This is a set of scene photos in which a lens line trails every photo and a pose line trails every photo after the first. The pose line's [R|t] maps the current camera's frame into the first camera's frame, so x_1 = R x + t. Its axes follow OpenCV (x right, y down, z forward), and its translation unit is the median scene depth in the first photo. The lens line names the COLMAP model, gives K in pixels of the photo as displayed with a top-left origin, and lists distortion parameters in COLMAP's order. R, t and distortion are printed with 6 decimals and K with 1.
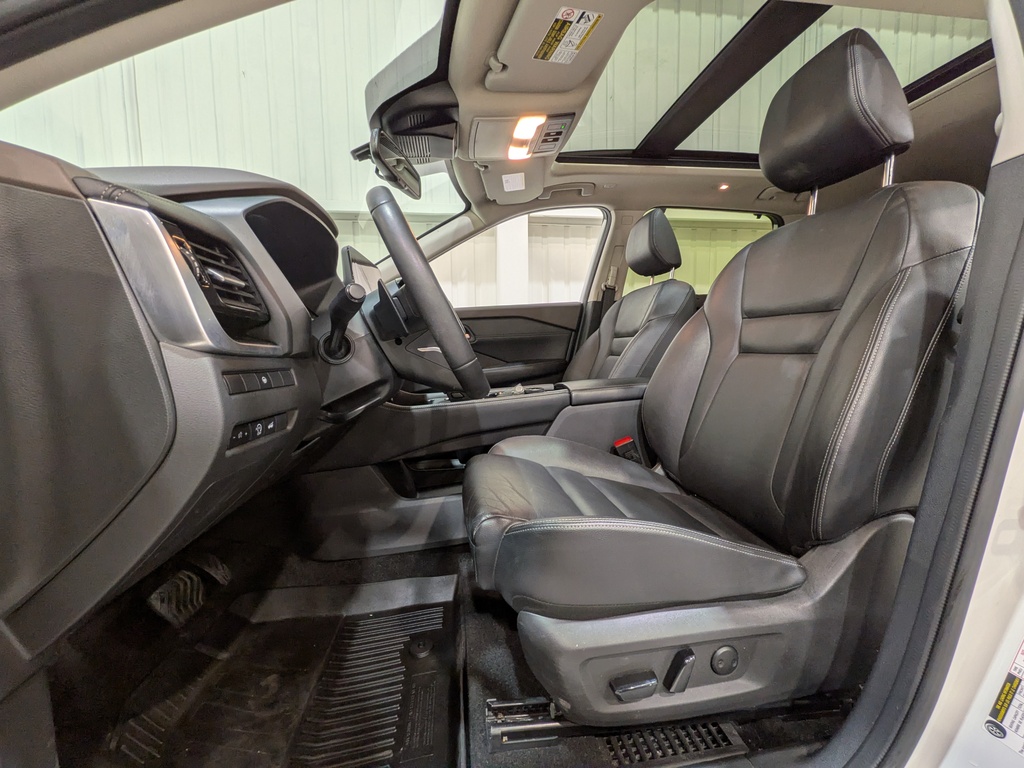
lens RADIAL K [[409.4, 0, 508.6], [0, 409.4, 383.9], [0, 0, 1]] dist [0.002897, -0.000338]
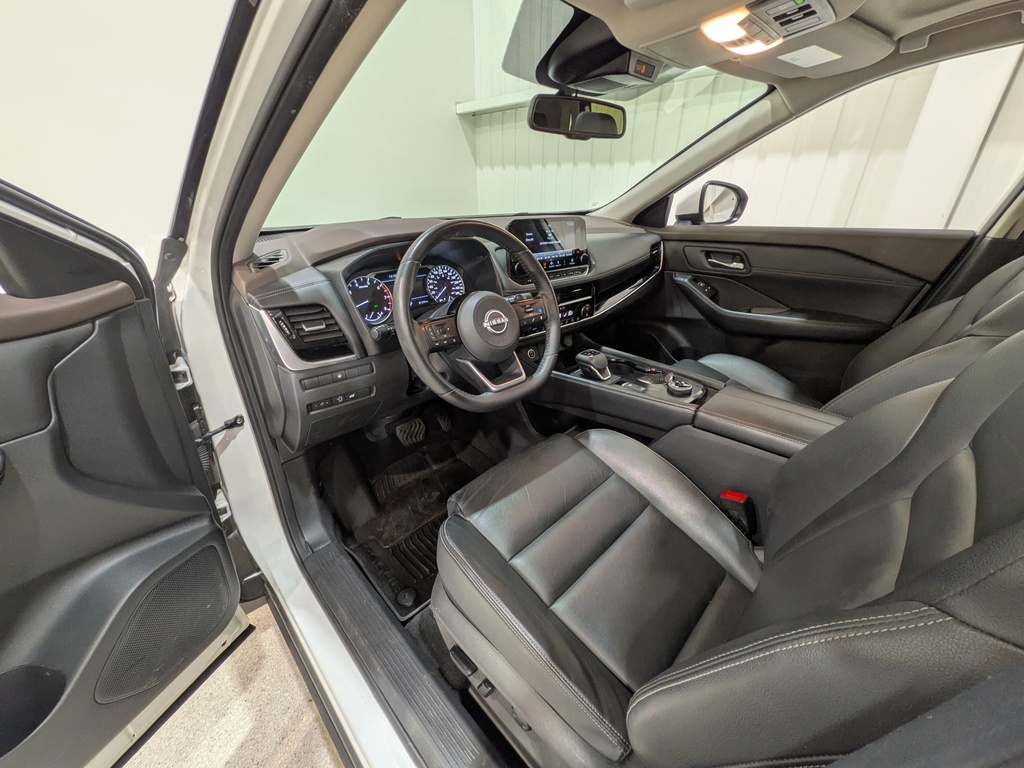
lens RADIAL K [[409.4, 0, 521.1], [0, 409.4, 378.4], [0, 0, 1]] dist [0.002897, -0.000338]
pose [[0.585206, 0.372254, -0.720390, 0.558659], [-0.080798, 0.910747, 0.404983, -0.373975], [0.806850, -0.178792, 0.563052, 0.285090]]
